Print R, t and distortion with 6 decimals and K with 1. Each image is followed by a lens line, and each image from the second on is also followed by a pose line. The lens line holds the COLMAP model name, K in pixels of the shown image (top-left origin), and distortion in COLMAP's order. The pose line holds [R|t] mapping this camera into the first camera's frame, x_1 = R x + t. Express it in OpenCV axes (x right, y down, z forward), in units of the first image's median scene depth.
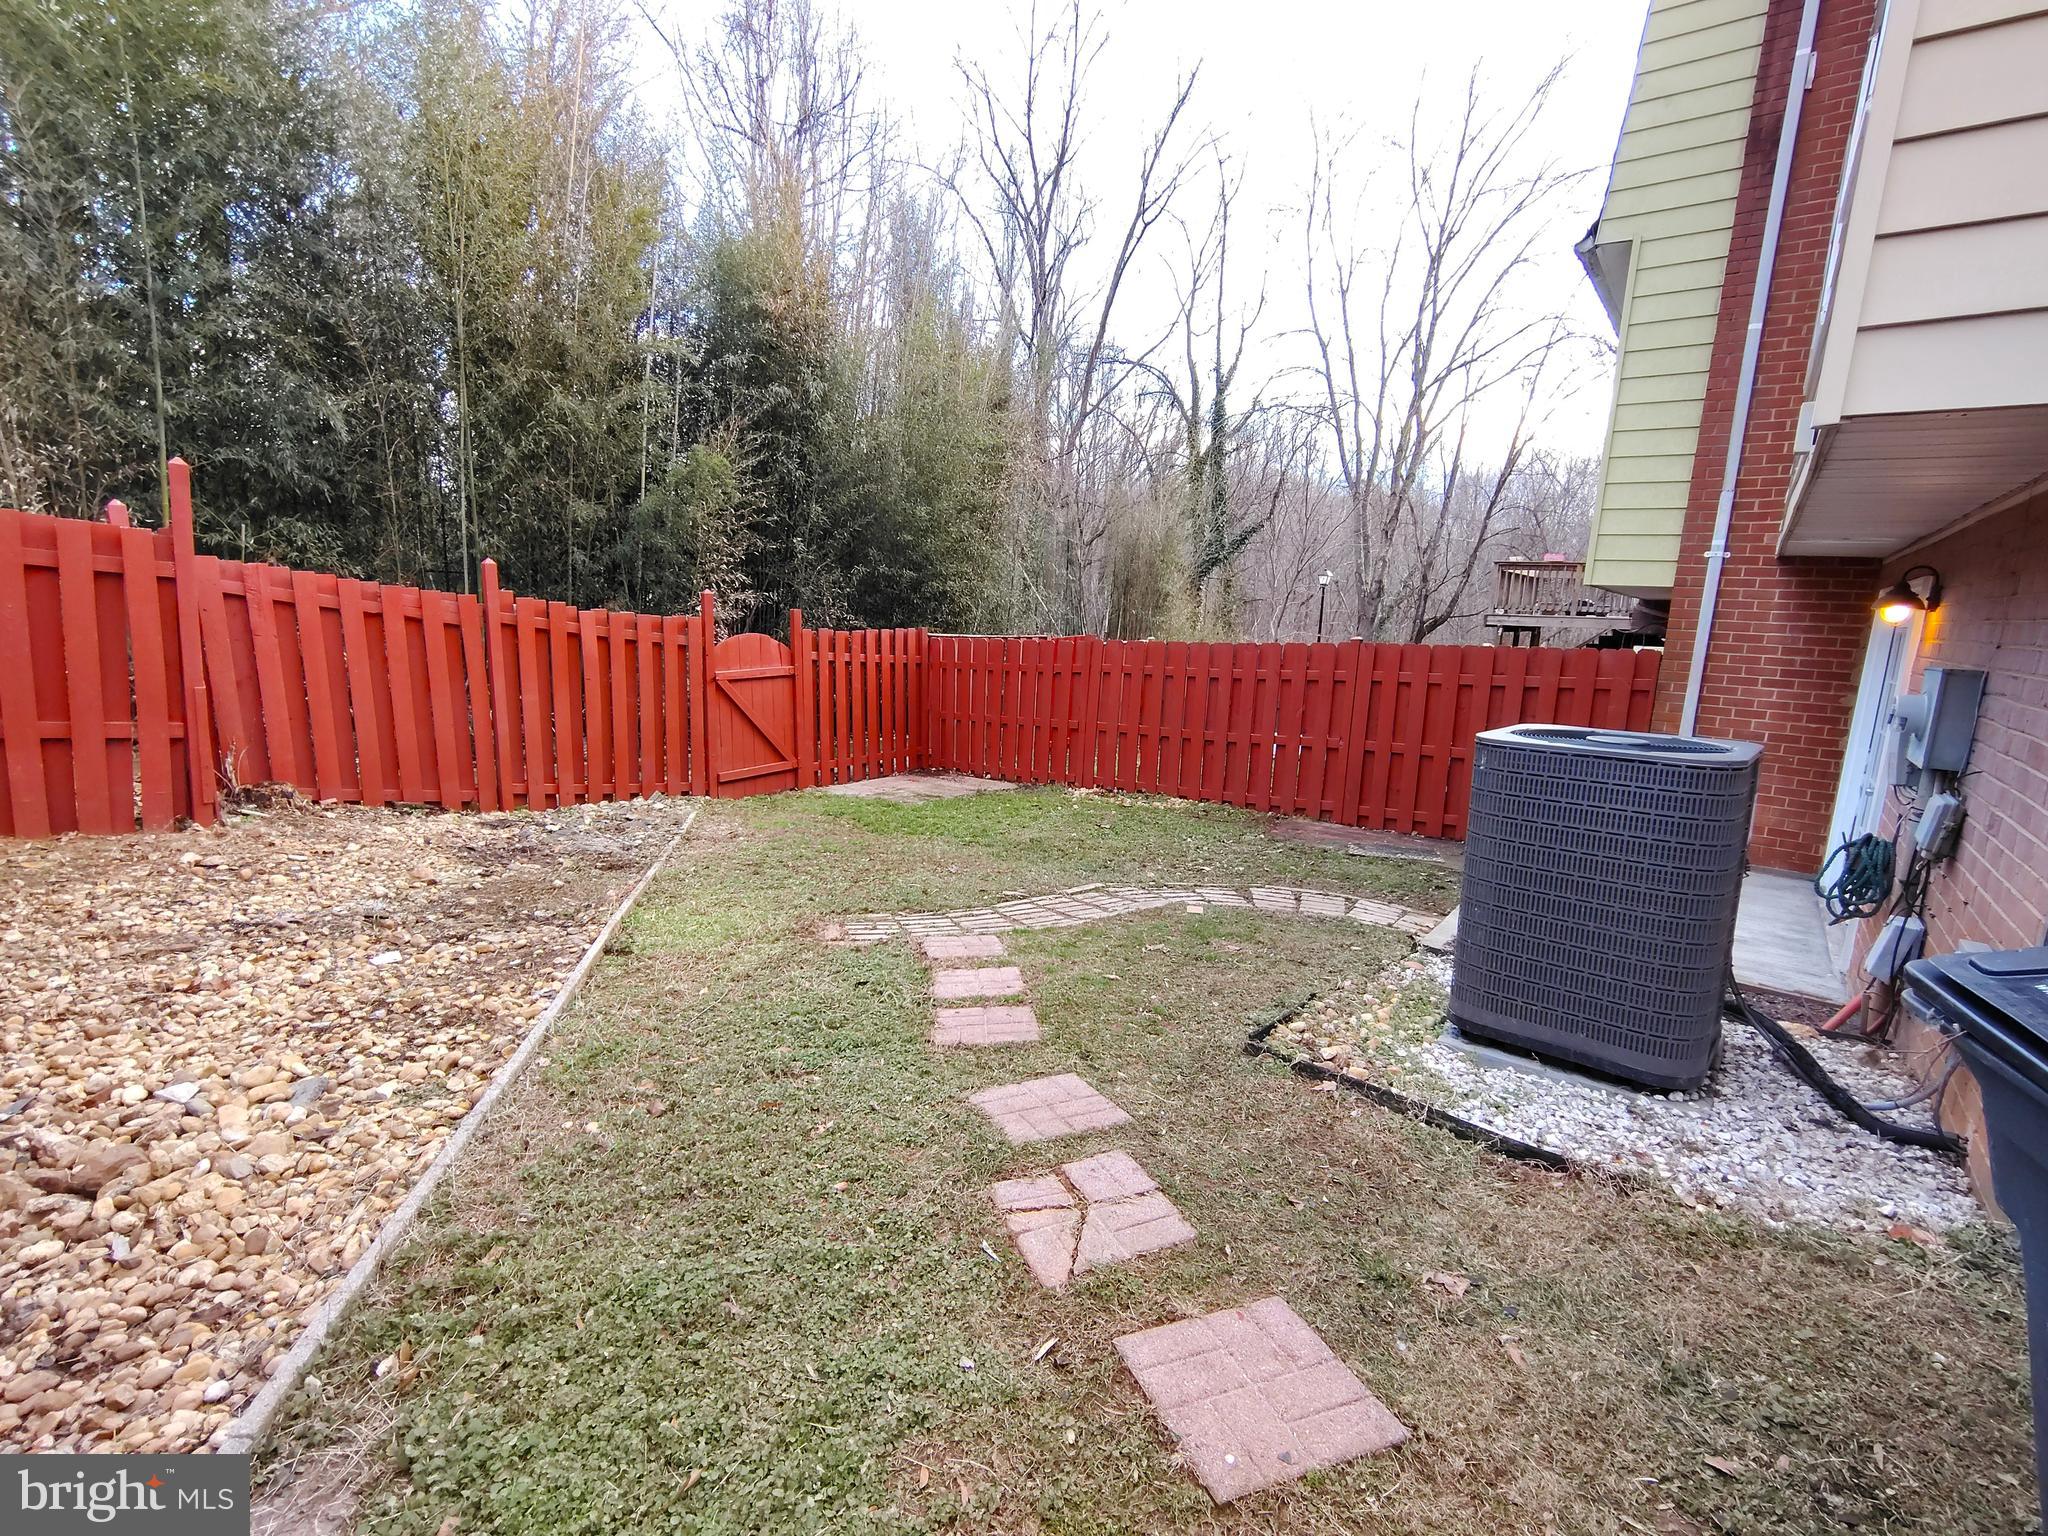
lens RADIAL K [[961.3, 0, 1024.0], [0, 961.3, 768.0], [0, 0, 1]] dist [-0.017899, 0.000494]
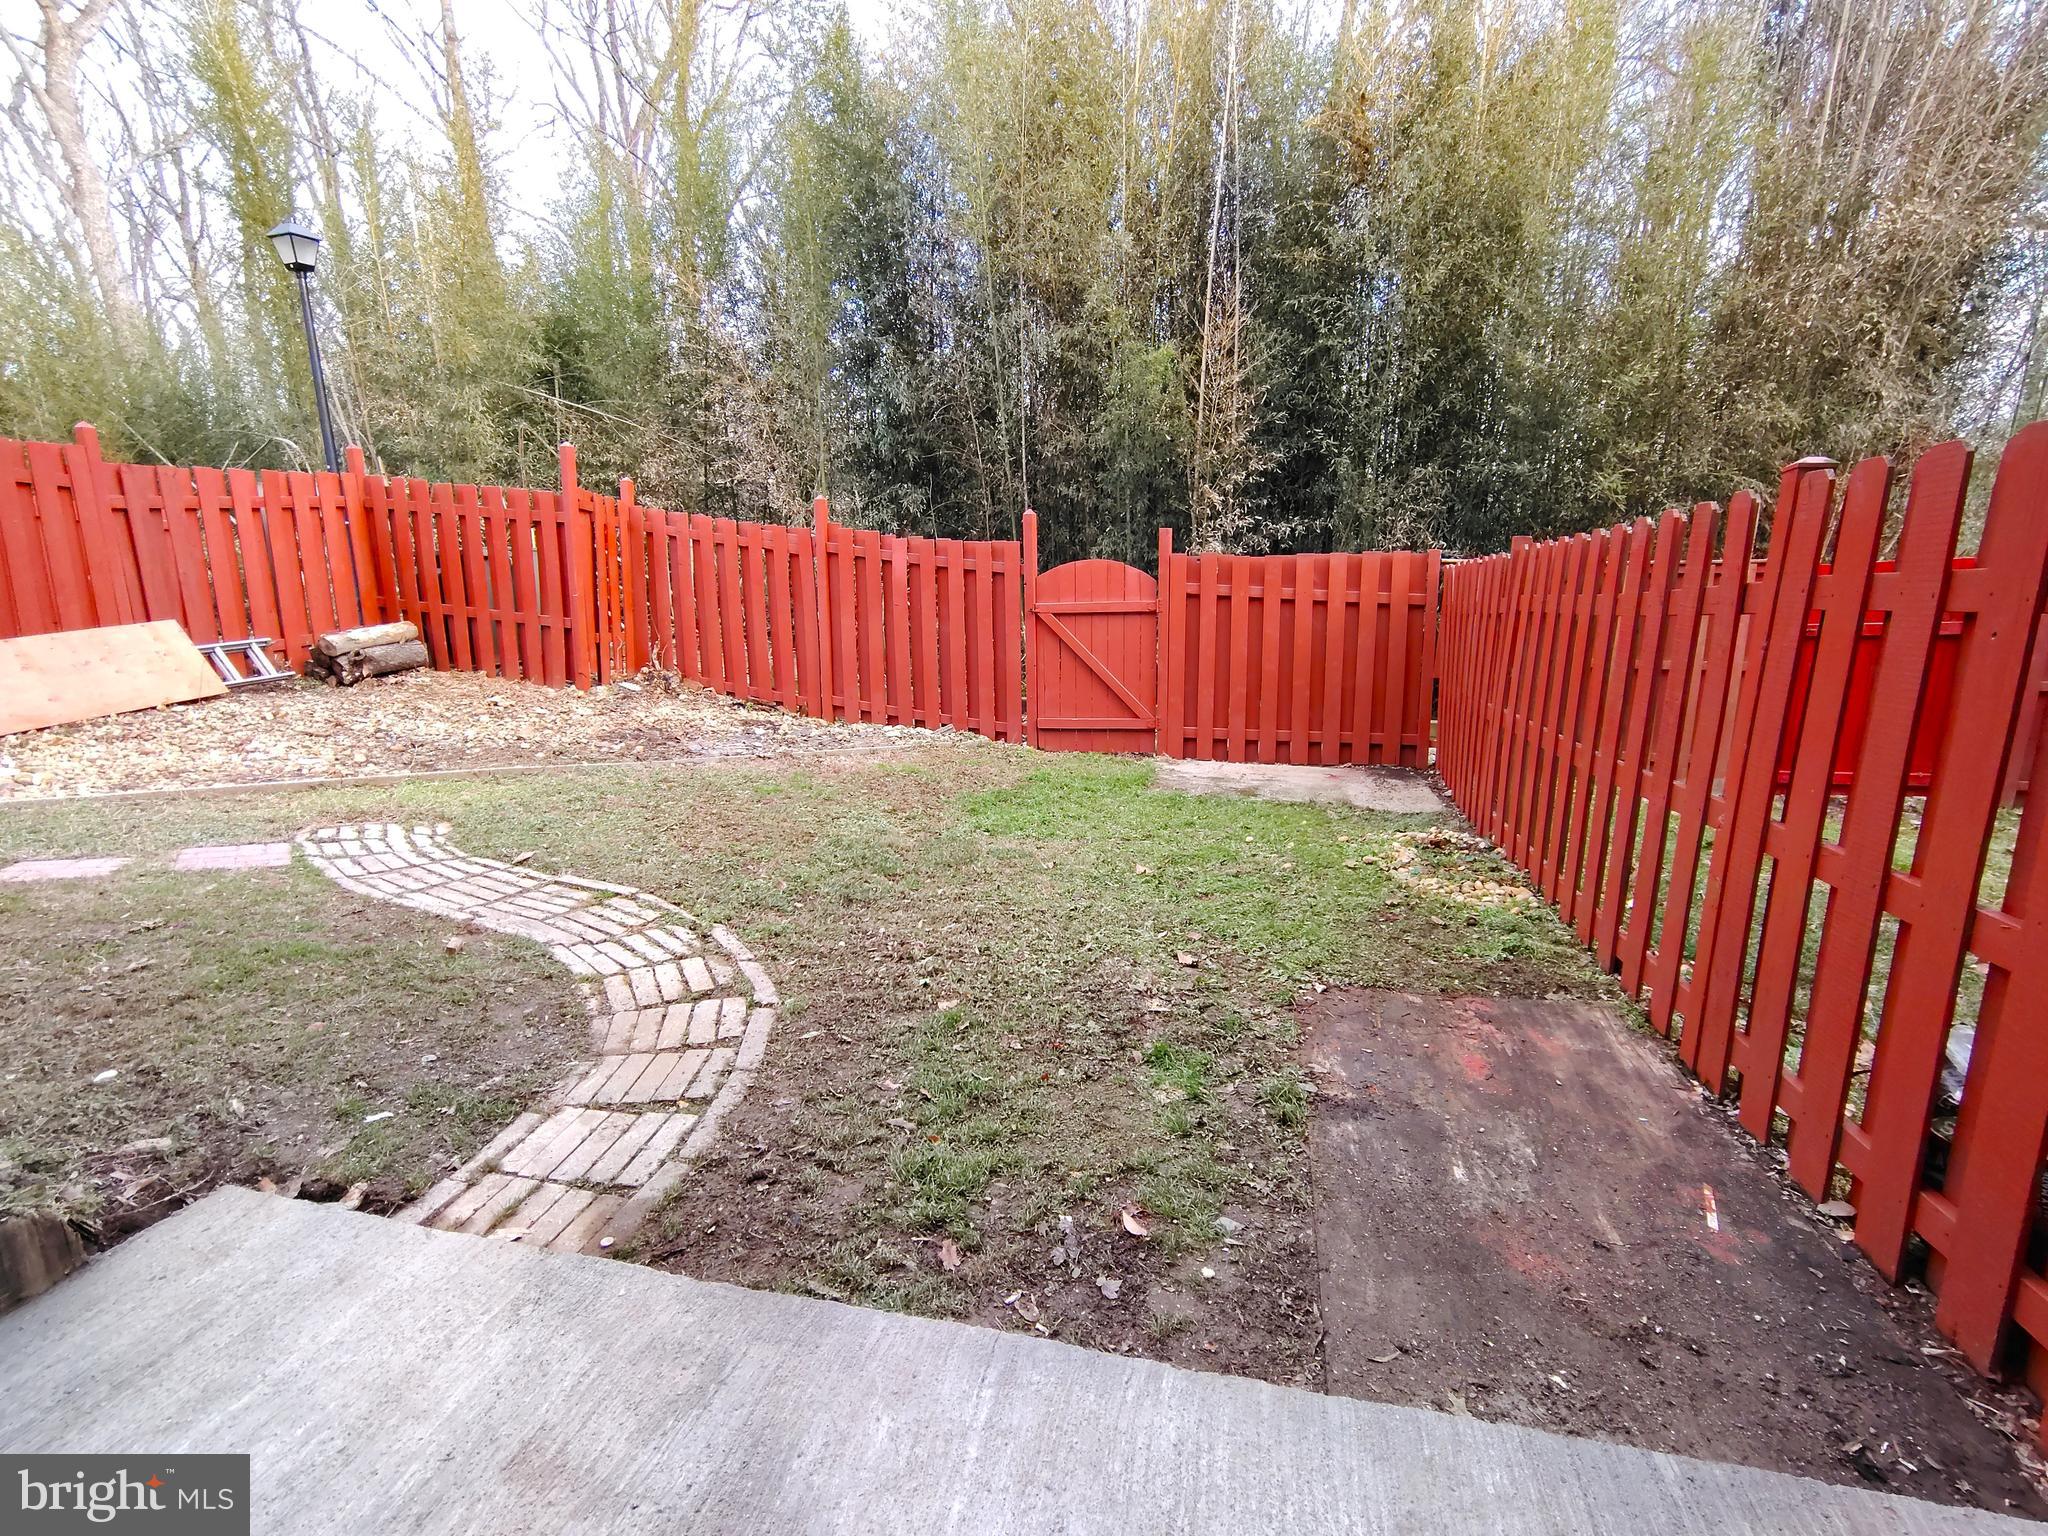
lens RADIAL K [[961.3, 0, 1024.0], [0, 961.3, 768.0], [0, 0, 1]] dist [-0.017899, 0.000494]
pose [[0.392541, 0.152254, -0.907045, 0.460610], [-0.134574, 0.985097, 0.107116, -0.040177], [0.909836, 0.080017, 0.407180, 0.590263]]
